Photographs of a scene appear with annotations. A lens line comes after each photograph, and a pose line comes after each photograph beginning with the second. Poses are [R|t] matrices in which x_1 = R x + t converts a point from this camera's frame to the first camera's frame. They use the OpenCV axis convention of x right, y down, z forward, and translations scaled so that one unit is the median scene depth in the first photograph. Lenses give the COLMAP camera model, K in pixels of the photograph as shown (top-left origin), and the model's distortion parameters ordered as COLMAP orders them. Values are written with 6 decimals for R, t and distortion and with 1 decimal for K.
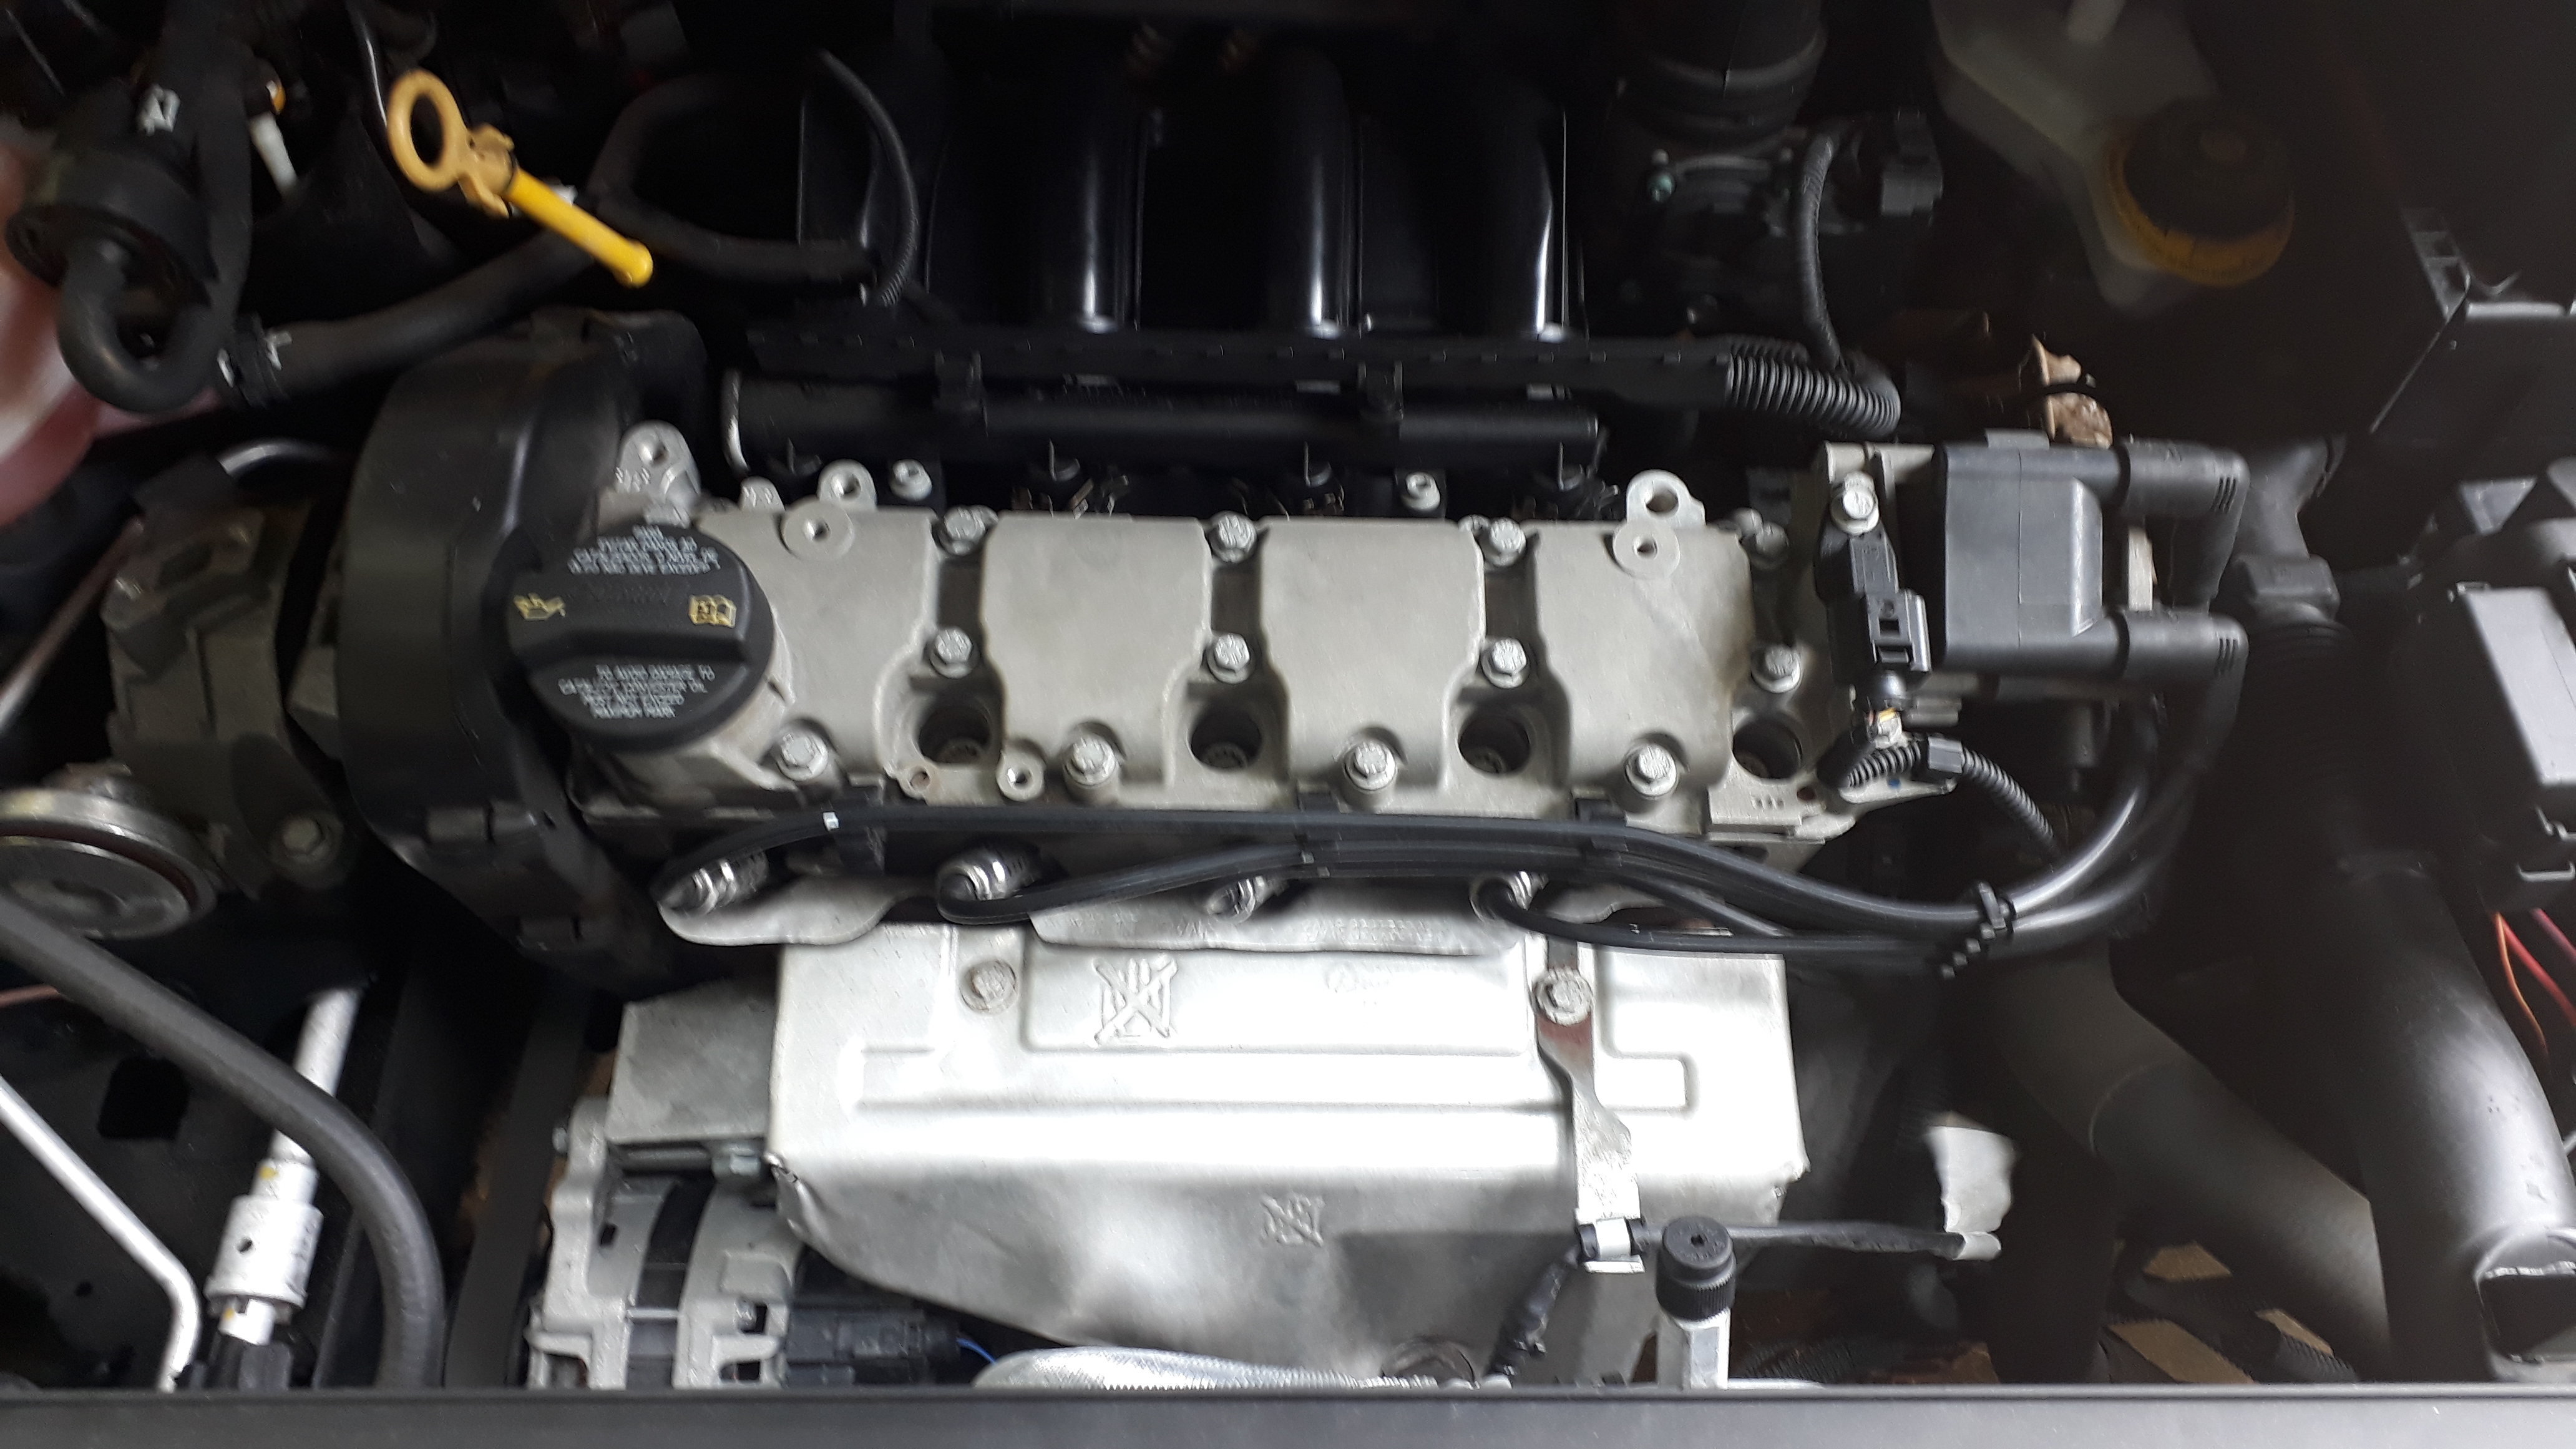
lens RADIAL K [[2022.1, 0, 1248.1], [0, 2022.1, 722.7], [0, 0, 1]] dist [0.111657, -0.235997]
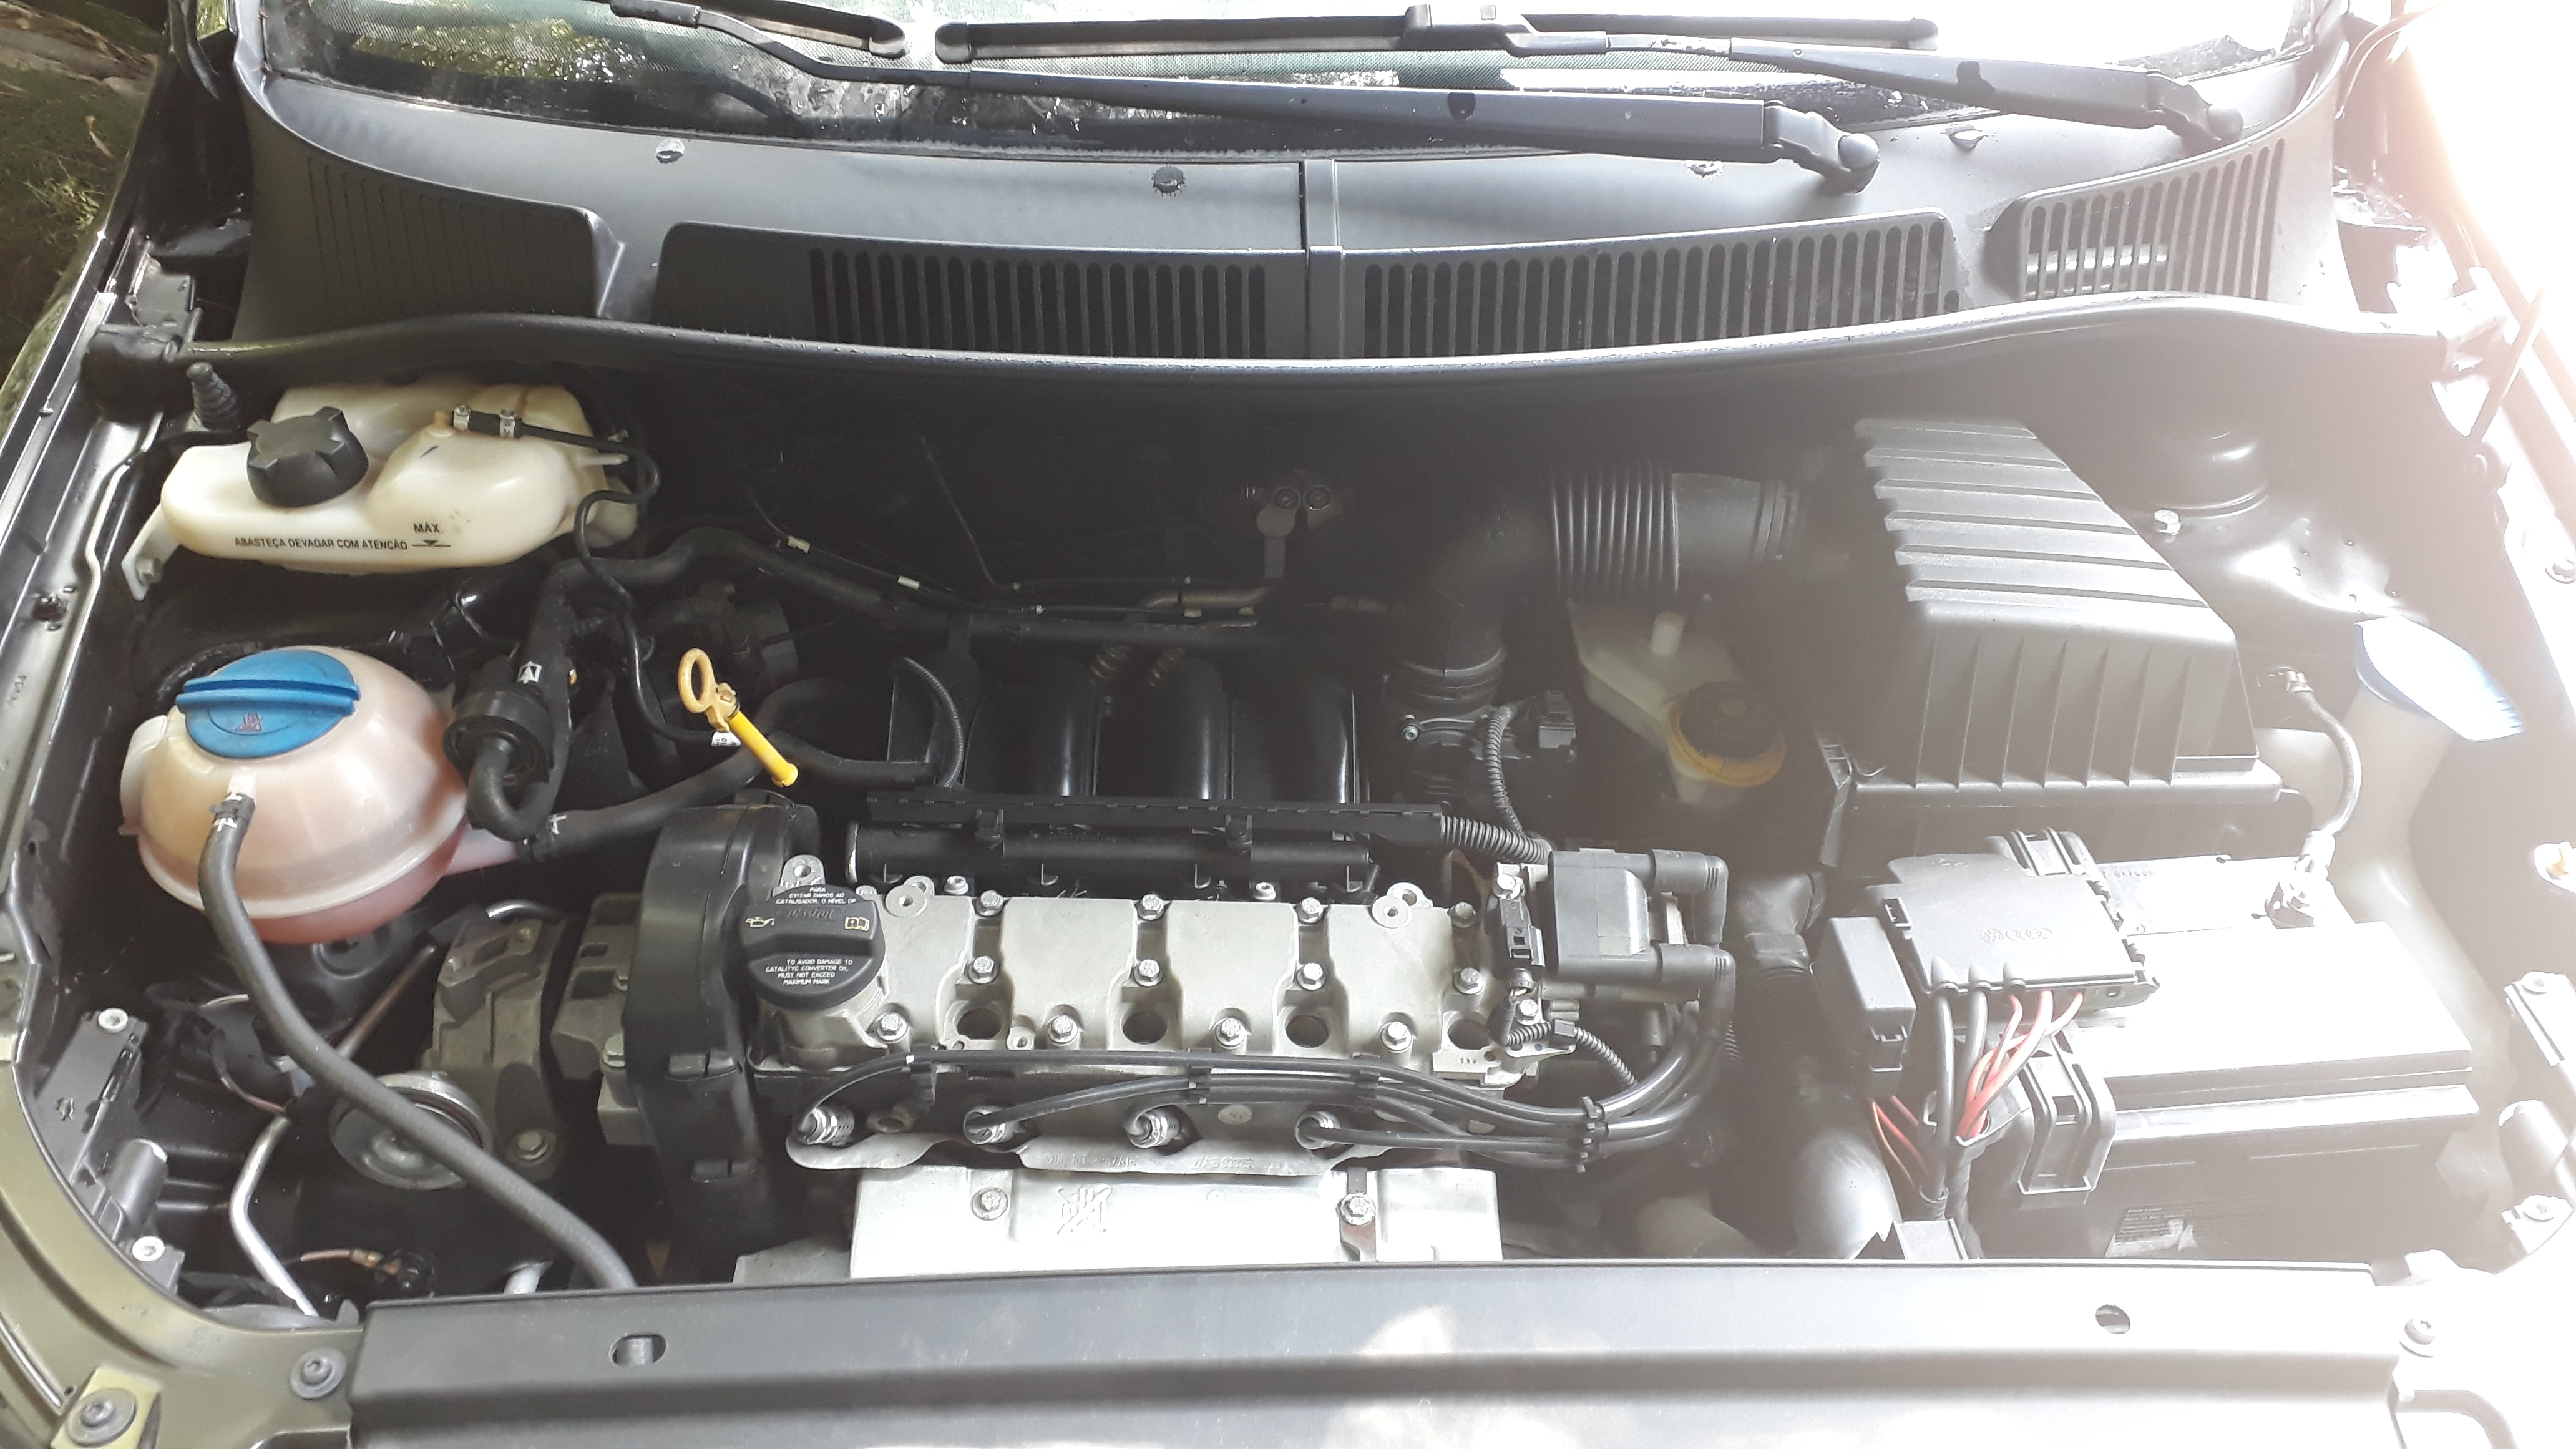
lens RADIAL K [[2075.1, 0, 1224.1], [0, 2075.1, 724.1], [0, 0, 1]] dist [-0.001613, -0.000706]
pose [[0.999740, 0.009307, 0.020834, 0.016433], [-0.001855, 0.943157, -0.332341, 0.340201], [-0.022743, 0.332216, 0.942929, -0.687759]]
